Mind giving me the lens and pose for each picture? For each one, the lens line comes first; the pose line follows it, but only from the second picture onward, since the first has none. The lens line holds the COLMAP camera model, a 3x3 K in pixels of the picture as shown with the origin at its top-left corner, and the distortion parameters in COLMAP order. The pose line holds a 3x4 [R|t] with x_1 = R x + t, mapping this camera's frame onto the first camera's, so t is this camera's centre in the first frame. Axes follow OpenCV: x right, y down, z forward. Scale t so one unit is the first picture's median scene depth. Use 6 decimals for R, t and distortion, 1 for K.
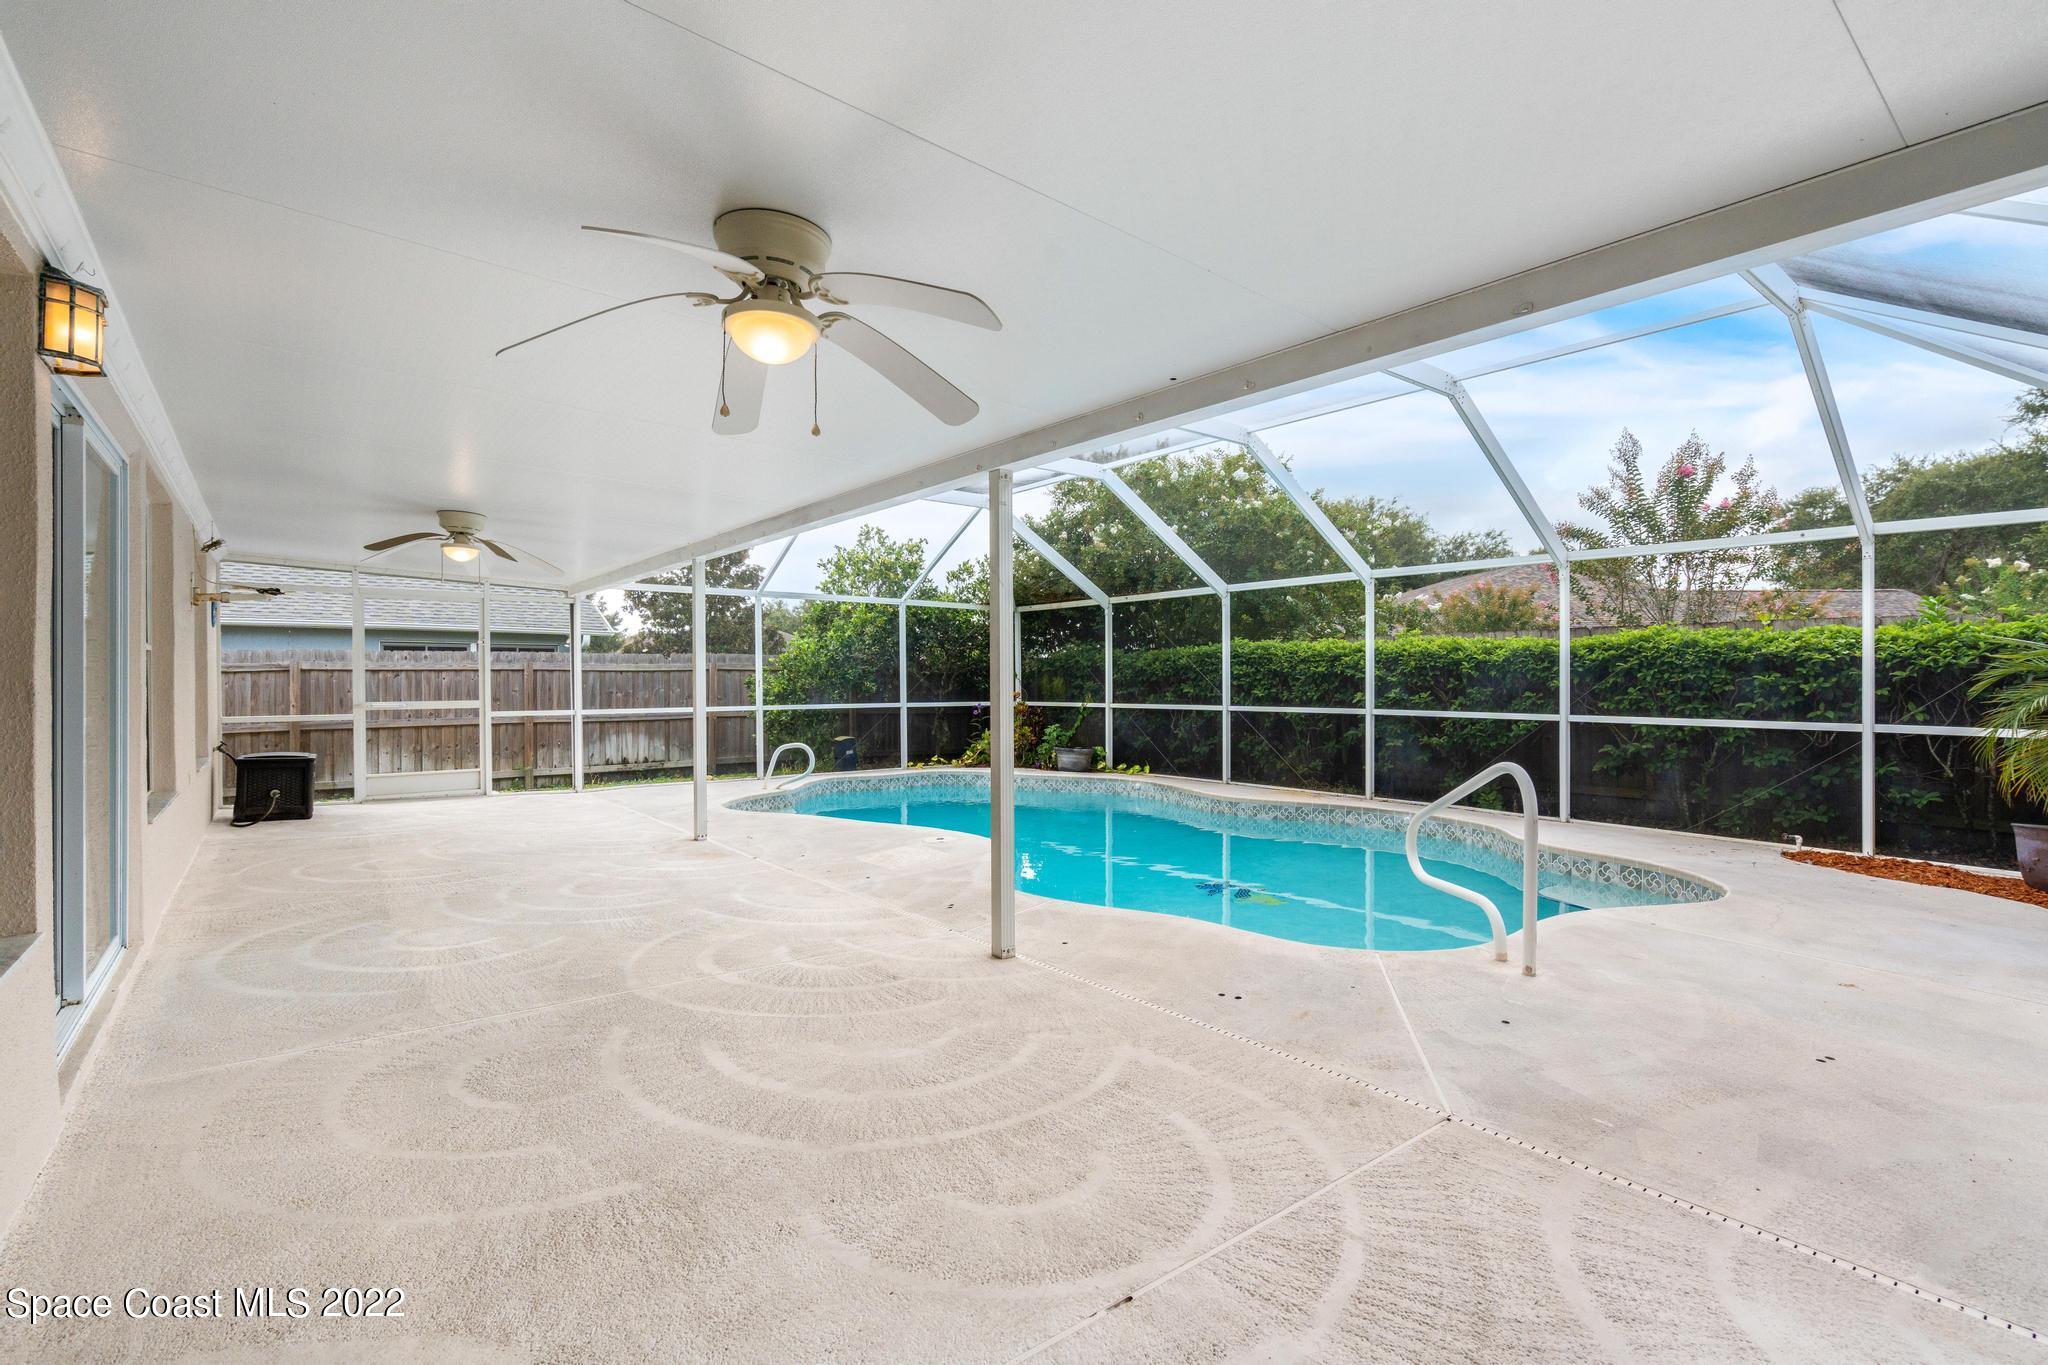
lens RADIAL K [[939.5, 0, 1029.7], [0, 939.5, 675.3], [0, 0, 1]] dist [0.000078, 0.000913]
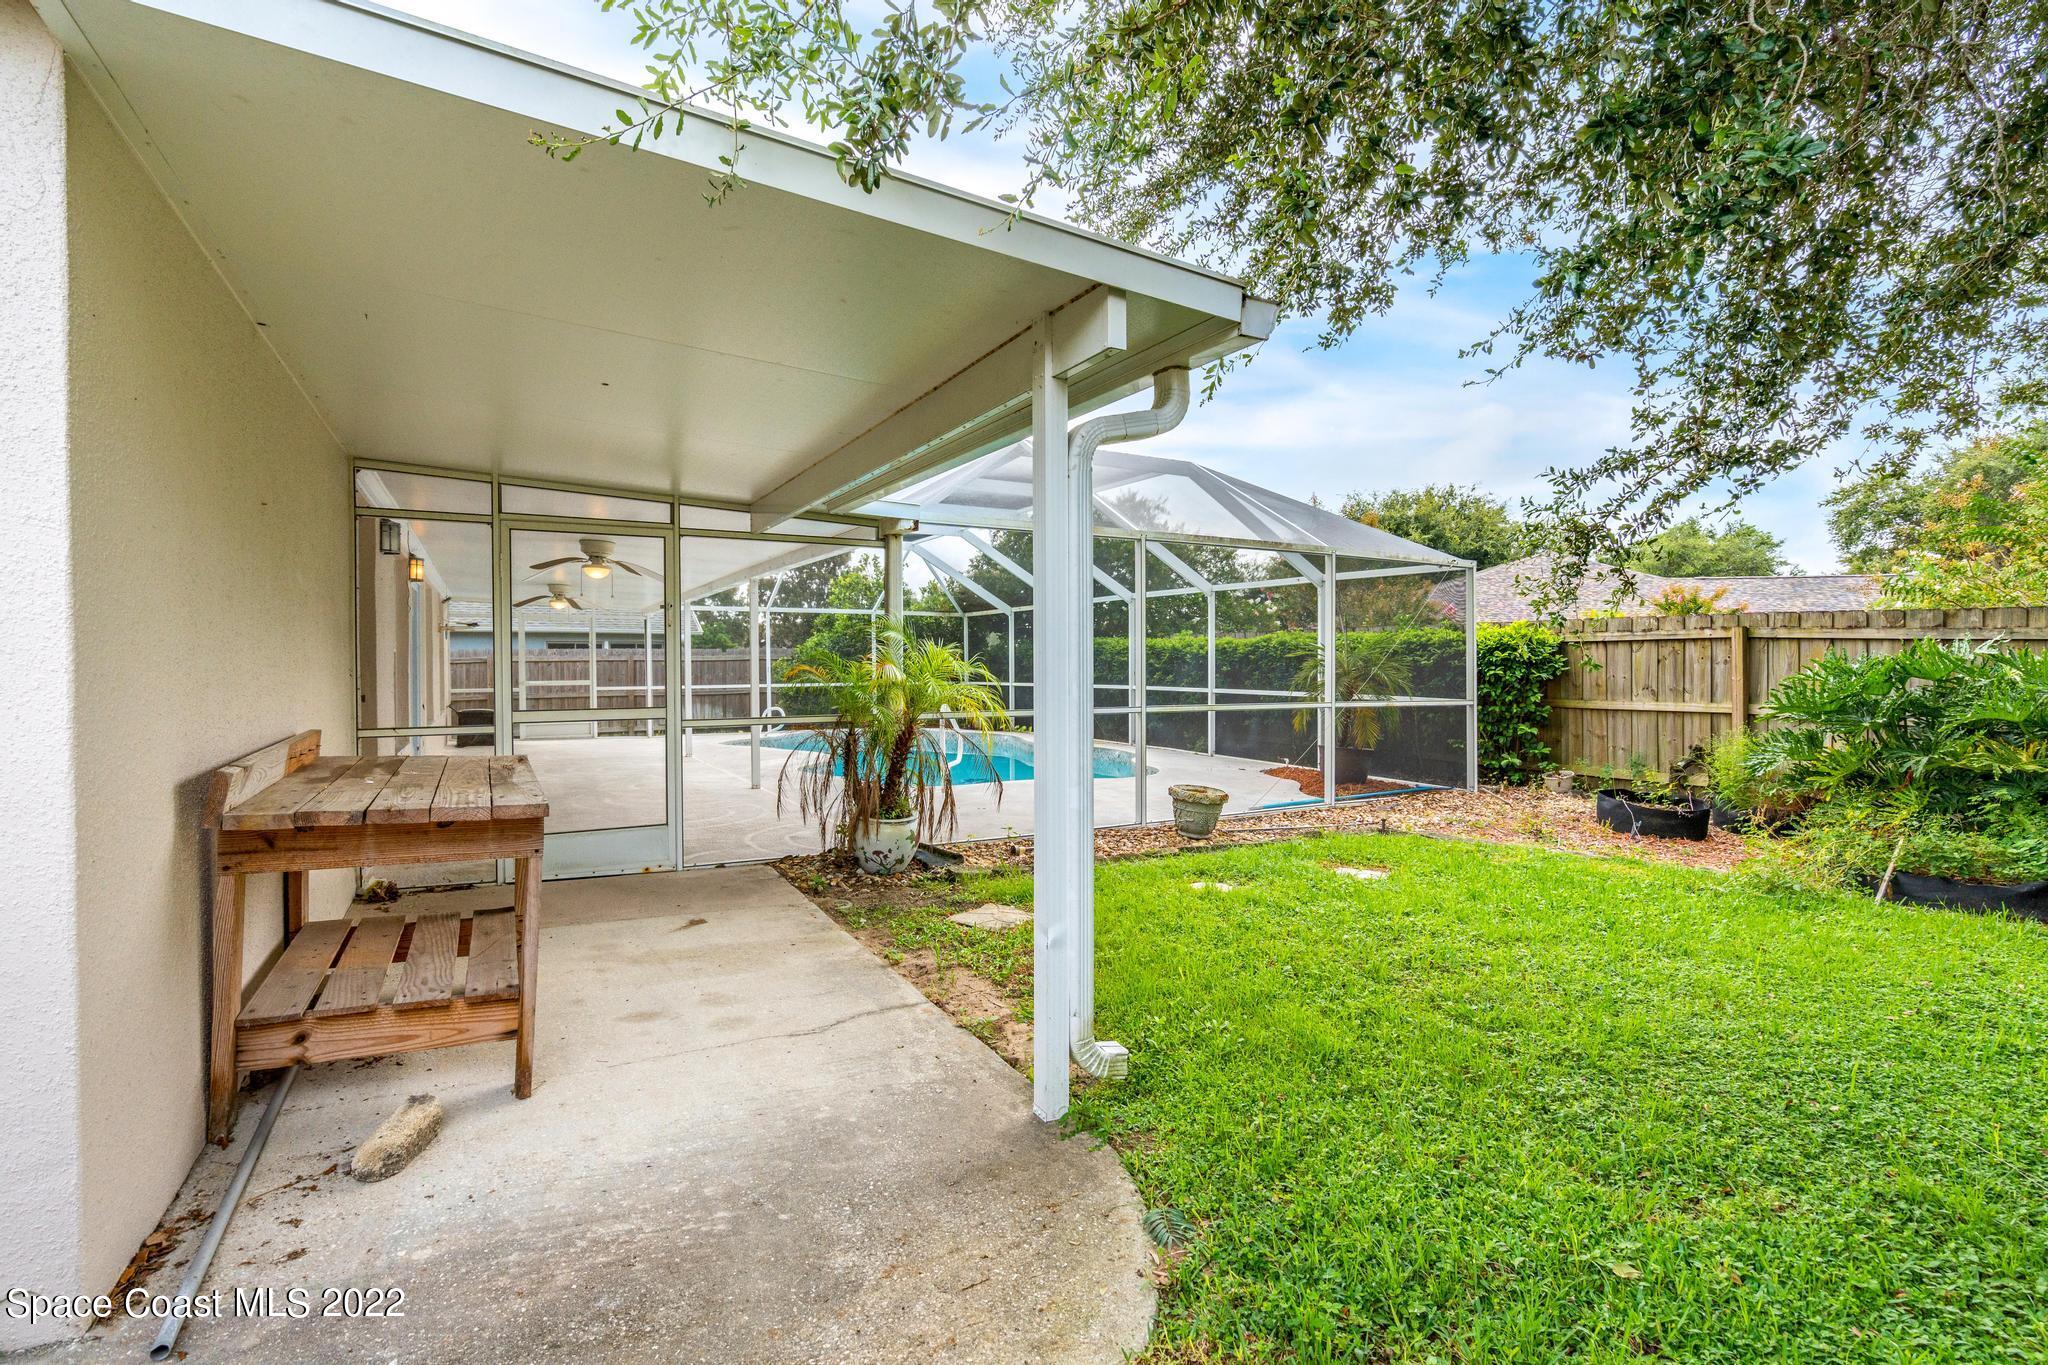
lens RADIAL K [[939.5, 0, 1016.0], [0, 939.5, 679.6], [0, 0, 1]] dist [0.000078, 0.000913]
pose [[0.986904, 0.000785, -0.161310, 0.317507], [0.002351, 0.999812, 0.019250, -0.002581], [0.161294, -0.019377, 0.986716, -0.382110]]
